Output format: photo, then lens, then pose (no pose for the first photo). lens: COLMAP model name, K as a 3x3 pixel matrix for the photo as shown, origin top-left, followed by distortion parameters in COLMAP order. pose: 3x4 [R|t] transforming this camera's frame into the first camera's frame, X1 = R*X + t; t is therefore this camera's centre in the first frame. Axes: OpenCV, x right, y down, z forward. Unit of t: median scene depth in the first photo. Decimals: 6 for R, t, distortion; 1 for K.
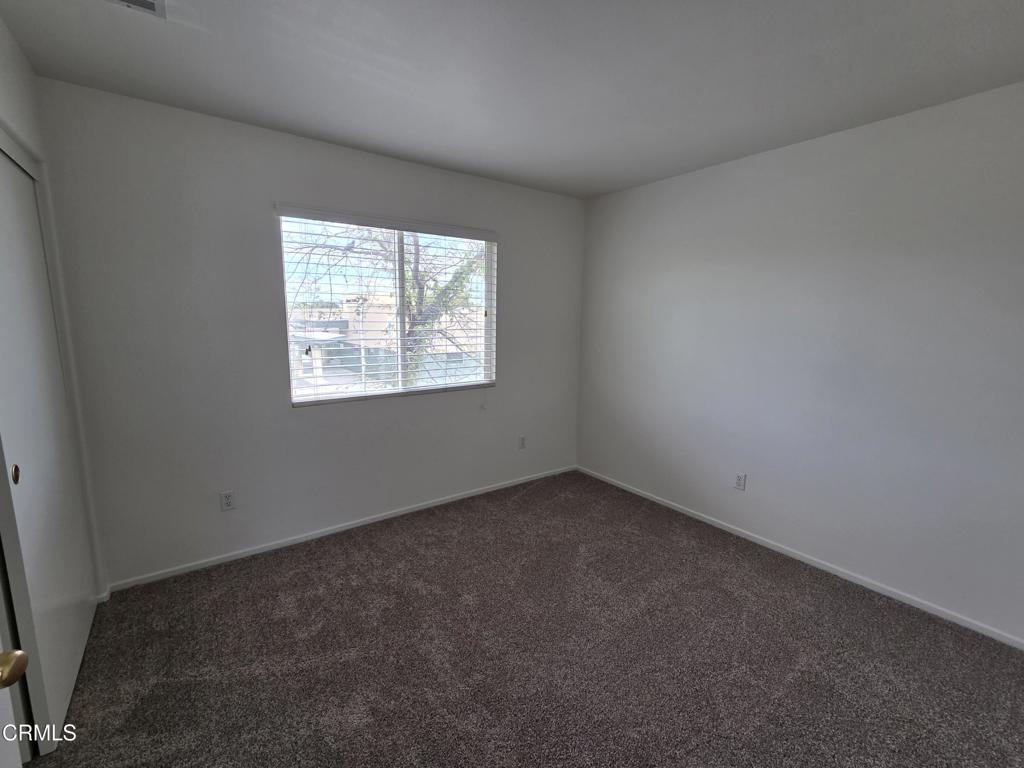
lens RADIAL K [[447.3, 0, 509.5], [0, 447.3, 385.0], [0, 0, 1]] dist [-0.004507, -0.000088]
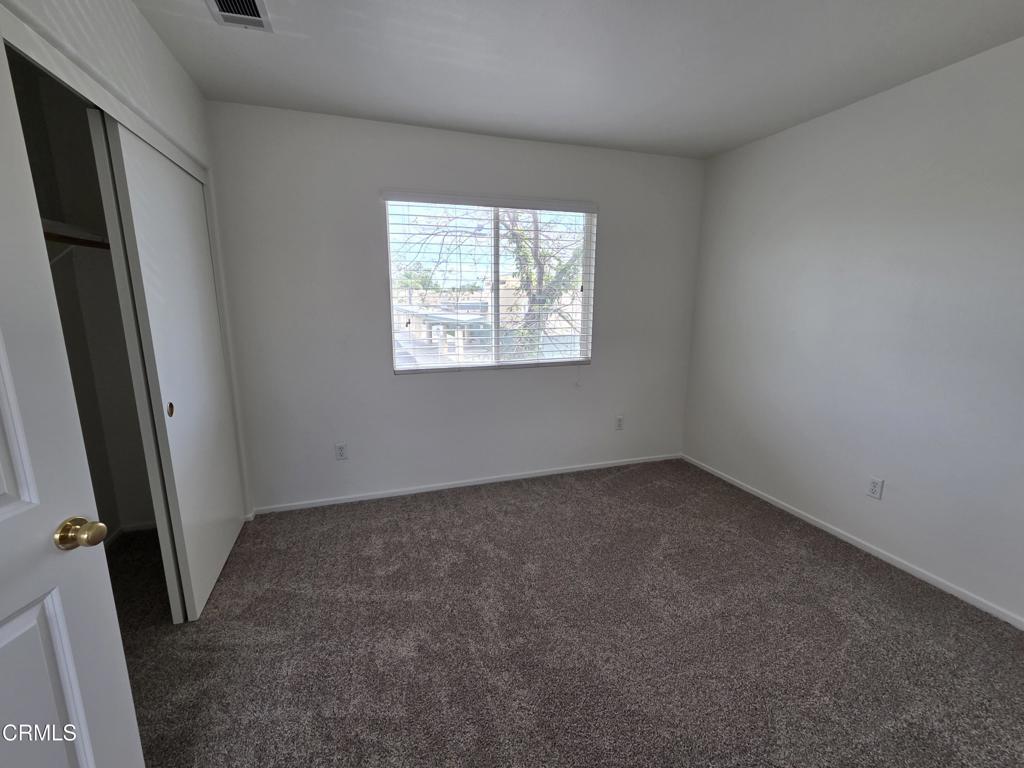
lens RADIAL K [[447.3, 0, 509.5], [0, 447.3, 385.0], [0, 0, 1]] dist [-0.004507, -0.000088]
pose [[0.953214, 0.048577, -0.298367, 0.122383], [-0.037277, 0.998360, 0.043450, 0.016908], [0.299988, -0.030295, 0.953462, 0.022258]]
